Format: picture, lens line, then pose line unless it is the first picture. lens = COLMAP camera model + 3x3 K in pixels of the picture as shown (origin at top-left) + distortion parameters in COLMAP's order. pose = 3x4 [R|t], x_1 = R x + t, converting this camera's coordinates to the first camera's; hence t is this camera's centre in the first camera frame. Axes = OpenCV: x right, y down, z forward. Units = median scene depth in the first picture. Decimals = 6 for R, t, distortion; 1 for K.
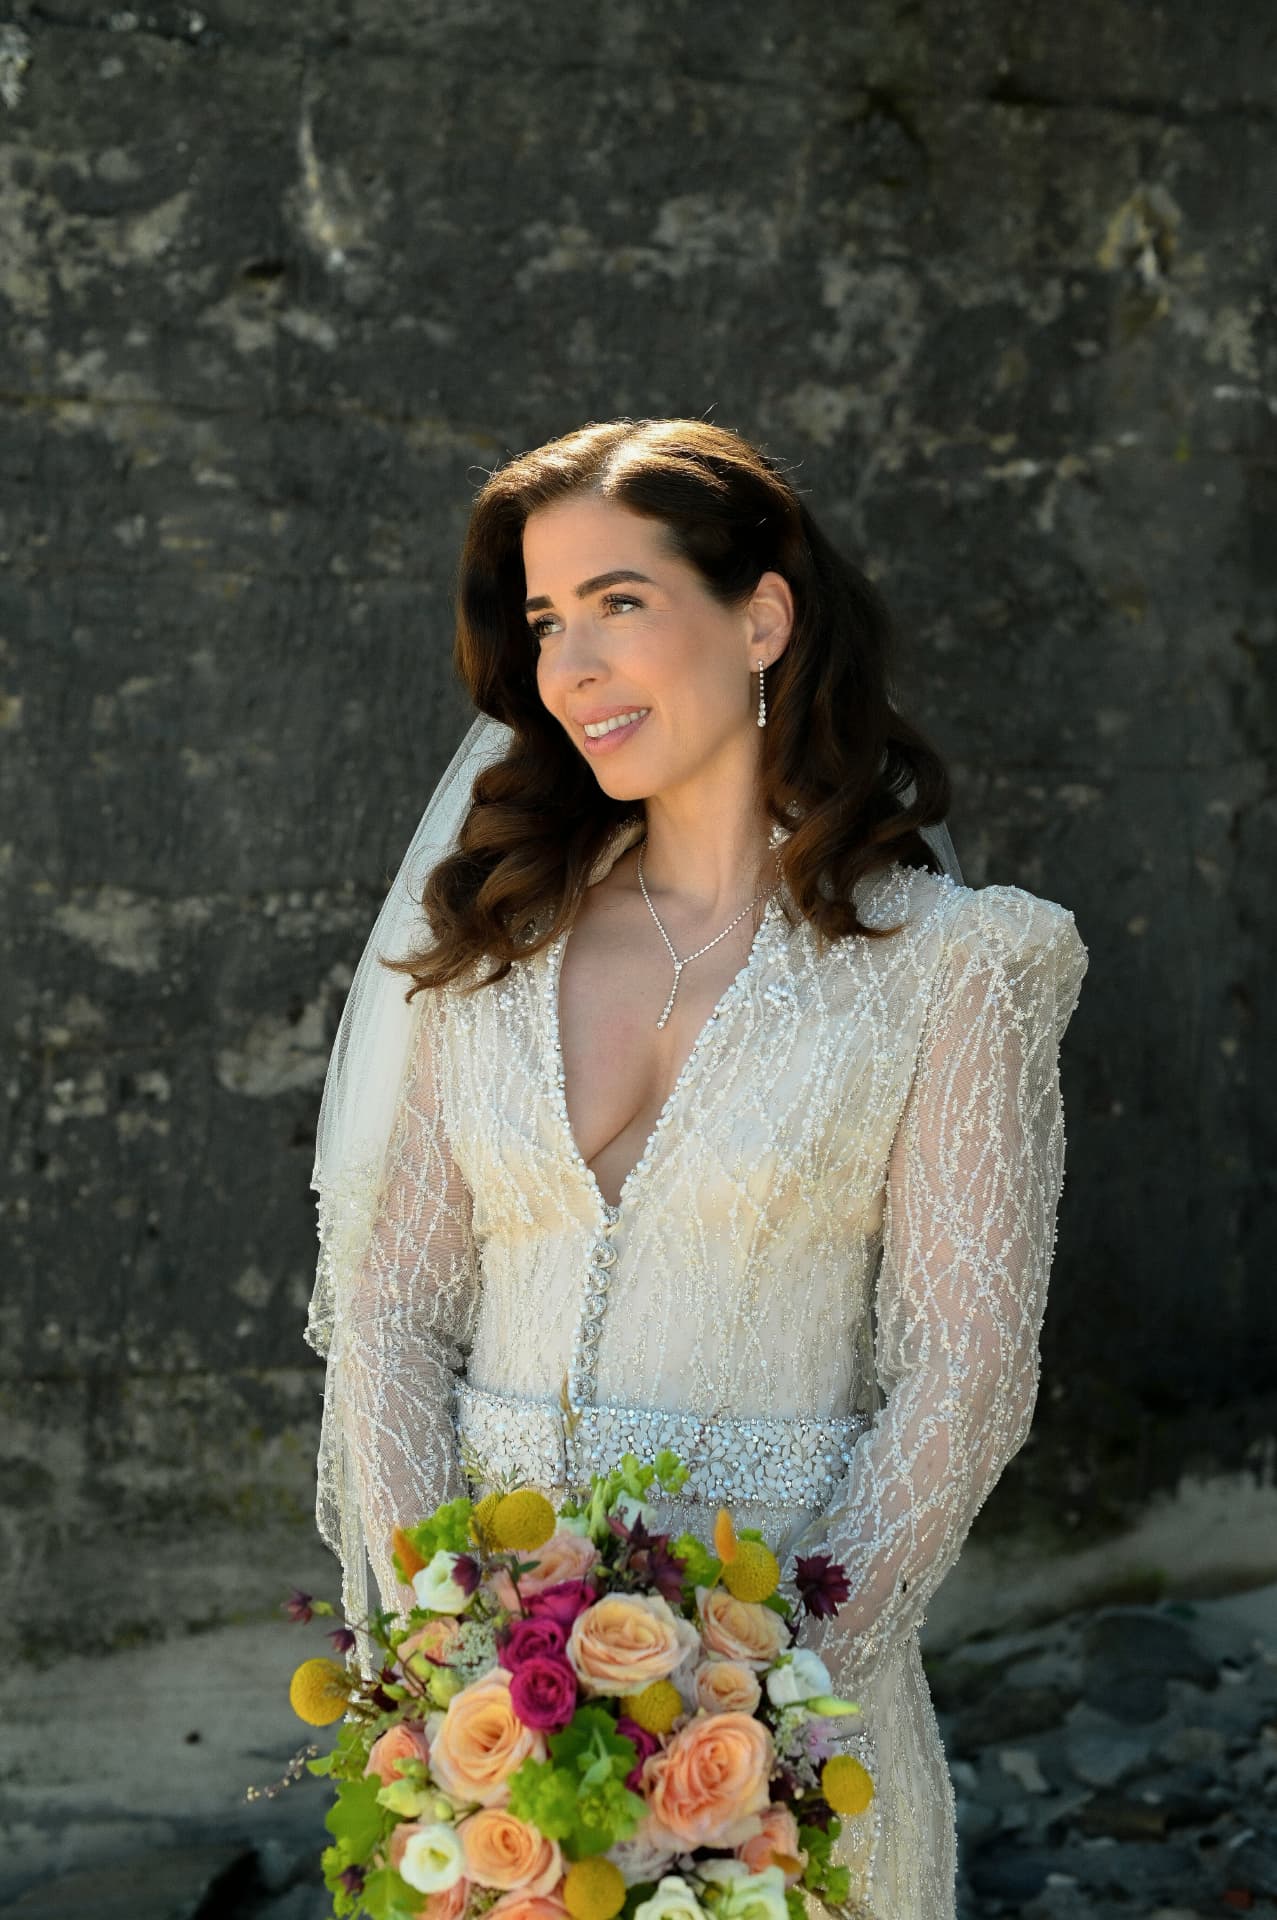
lens RADIAL K [[2748.9, 0, 644.2], [0, 2748.9, 985.7], [0, 0, 1]] dist [-0.004220, 0.037947]
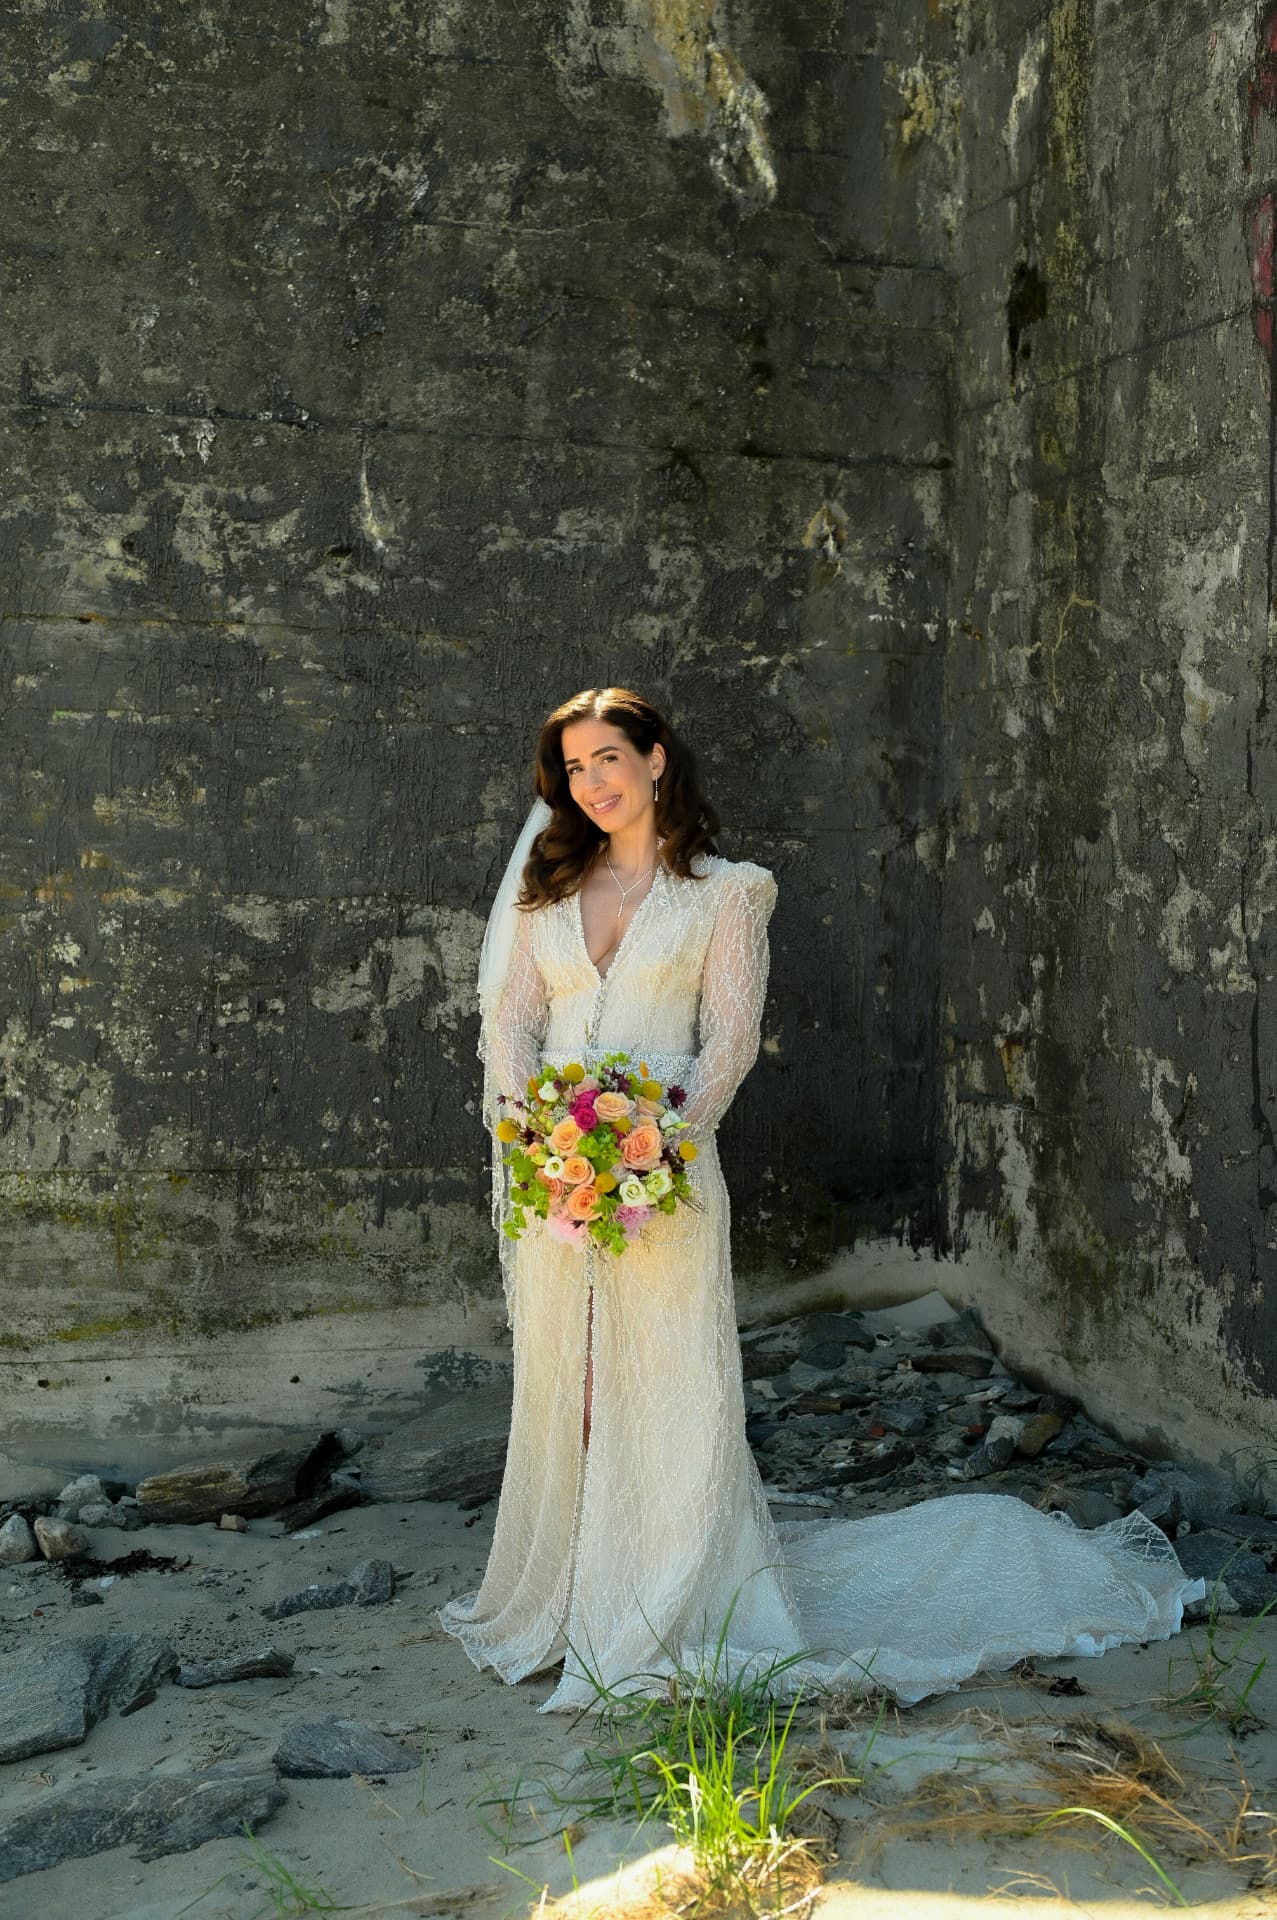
lens RADIAL K [[2748.9, 0, 644.2], [0, 2748.9, 985.7], [0, 0, 1]] dist [-0.004220, 0.037947]
pose [[0.996271, -0.002112, 0.086256, -0.094373], [0.004721, 0.999537, -0.030046, 0.077414], [-0.086153, 0.030341, 0.995820, -0.785199]]
